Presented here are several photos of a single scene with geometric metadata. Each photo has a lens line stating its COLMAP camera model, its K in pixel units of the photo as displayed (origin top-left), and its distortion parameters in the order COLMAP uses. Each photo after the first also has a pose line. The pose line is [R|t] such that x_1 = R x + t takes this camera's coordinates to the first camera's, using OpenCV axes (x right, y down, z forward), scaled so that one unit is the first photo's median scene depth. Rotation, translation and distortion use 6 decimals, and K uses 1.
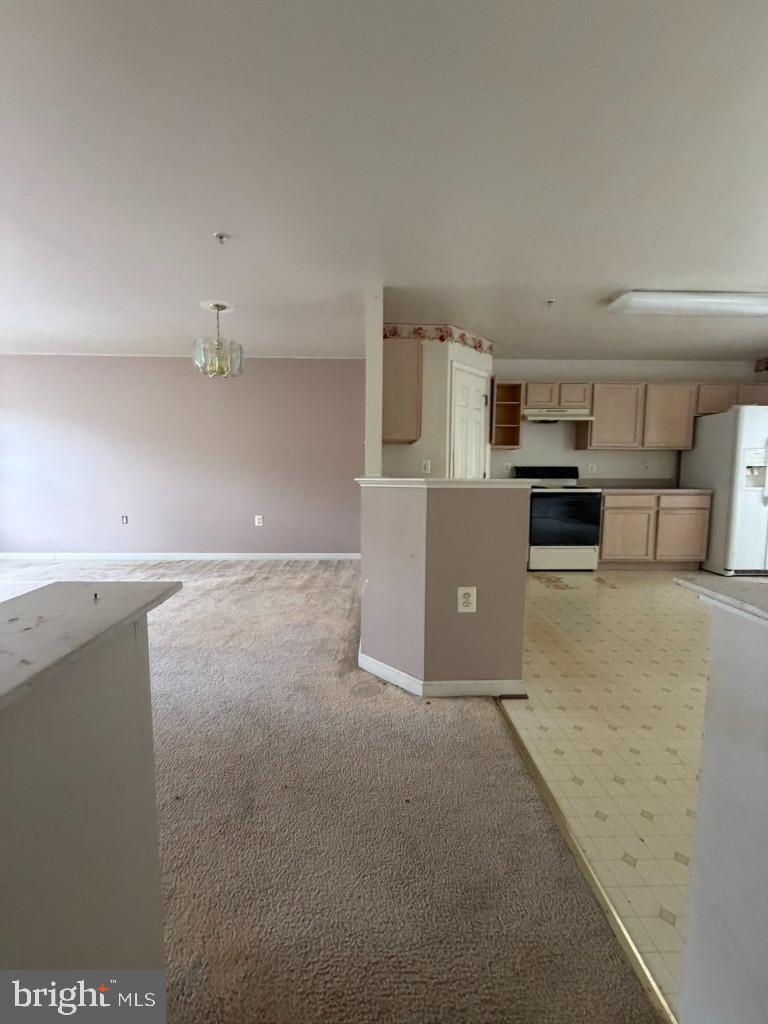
lens RADIAL K [[410.8, 0, 386.2], [0, 410.8, 509.7], [0, 0, 1]] dist [0.000596, 0.000532]
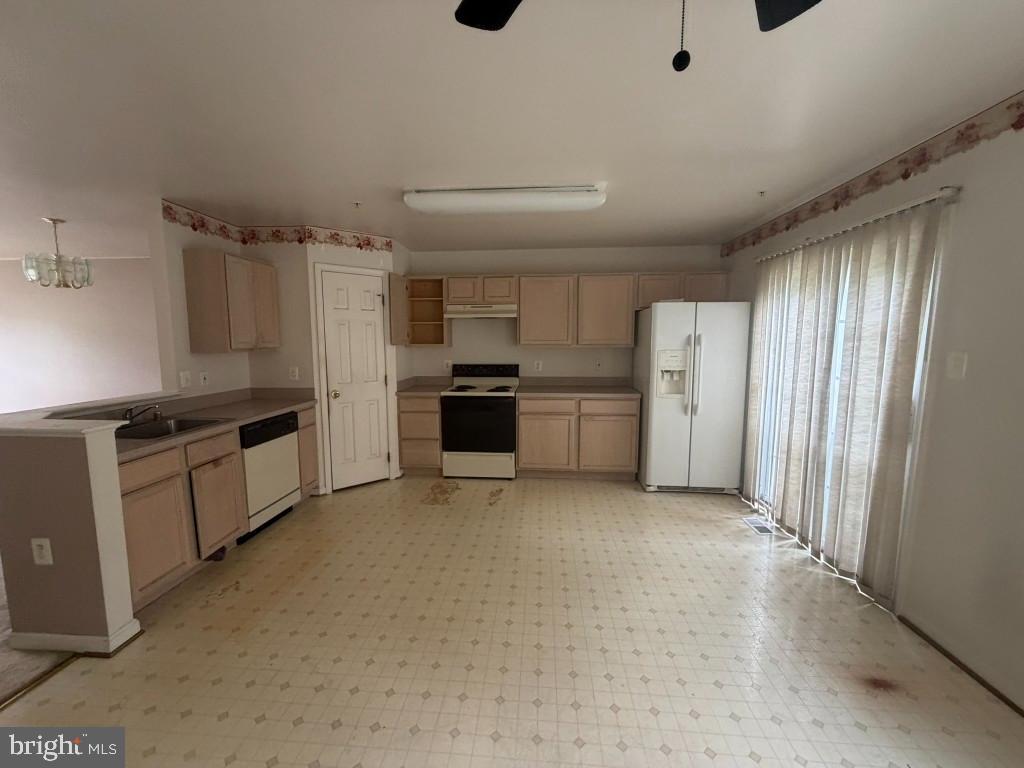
lens RADIAL K [[410.8, 0, 509.2], [0, 410.8, 384.2], [0, 0, 1]] dist [0.000596, 0.000532]
pose [[0.993992, 0.007792, -0.109179, 0.604683], [-0.005940, 0.999833, 0.017274, -0.083860], [0.109295, -0.016521, 0.993872, 0.078041]]
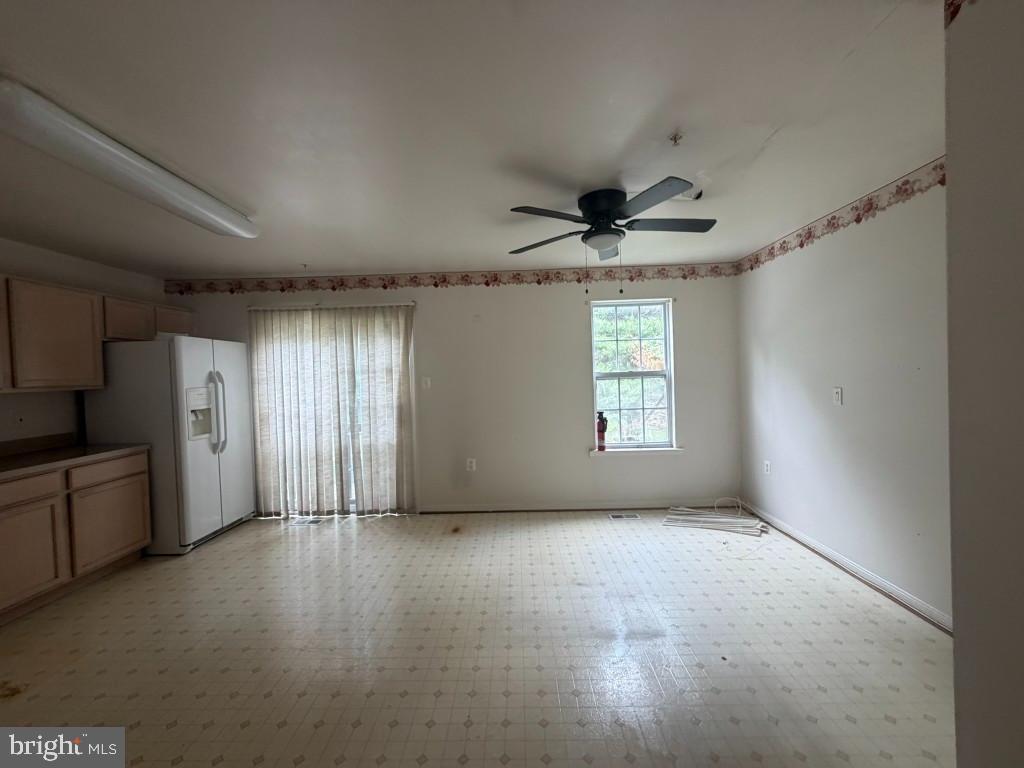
lens RADIAL K [[410.8, 0, 511.1], [0, 410.8, 383.5], [0, 0, 1]] dist [0.000596, 0.000532]
pose [[0.043296, -0.027480, 0.998684, 0.096247], [0.119958, 0.992533, 0.022110, -0.094520], [-0.991834, 0.118843, 0.046269, 0.314944]]
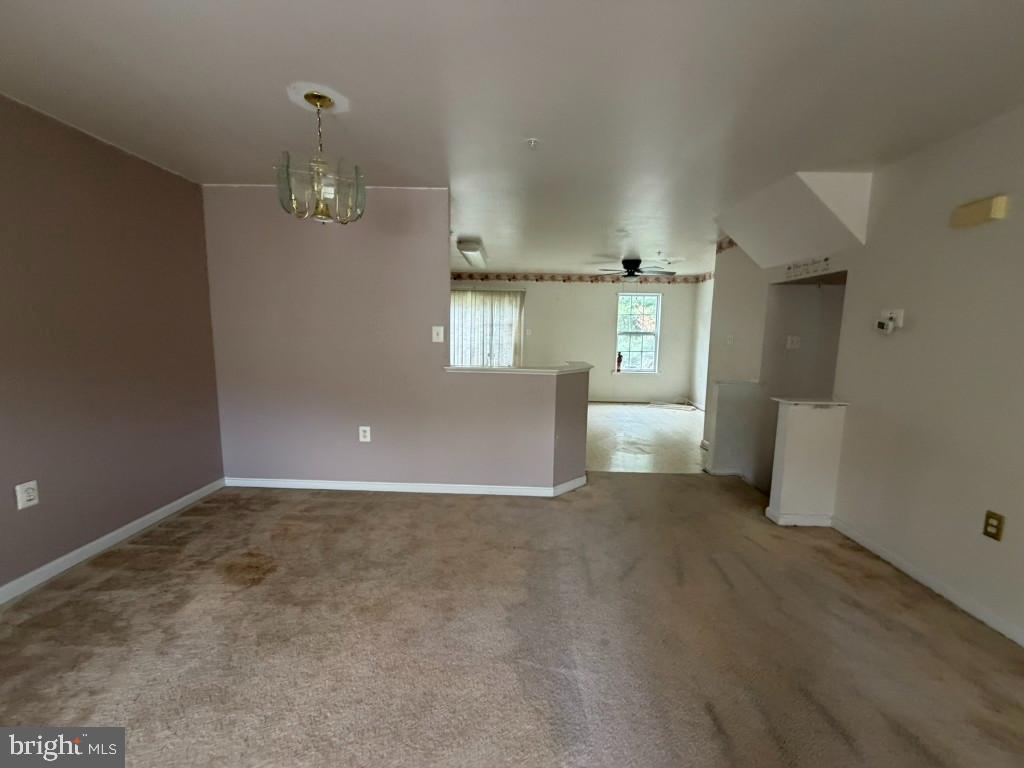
lens RADIAL K [[410.8, 0, 509.5], [0, 410.8, 382.5], [0, 0, 1]] dist [0.000596, 0.000532]
pose [[0.050906, -0.130693, 0.990115, -0.765199], [0.072646, 0.989259, 0.126845, -0.115618], [-0.996058, 0.065471, 0.059854, 0.538833]]
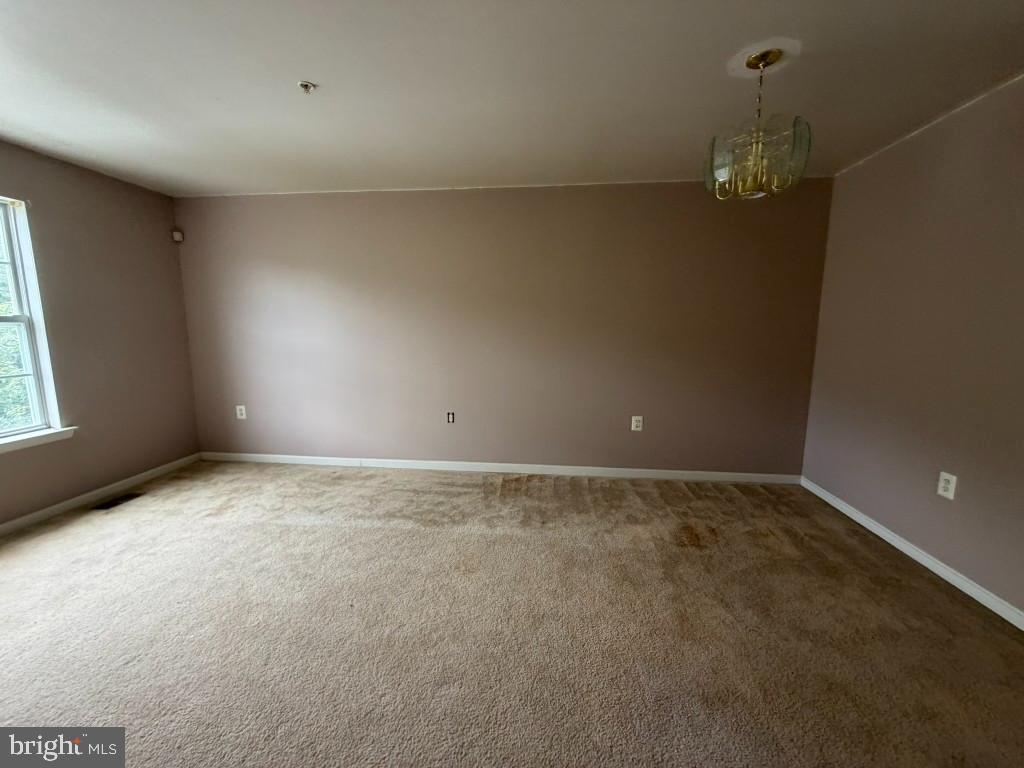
lens RADIAL K [[410.8, 0, 512.7], [0, 410.8, 386.3], [0, 0, 1]] dist [0.000596, 0.000532]
pose [[0.992457, 0.016525, -0.121475, -0.488639], [-0.009465, 0.998244, 0.058467, -0.084535], [0.122228, -0.056876, 0.990871, 0.318807]]
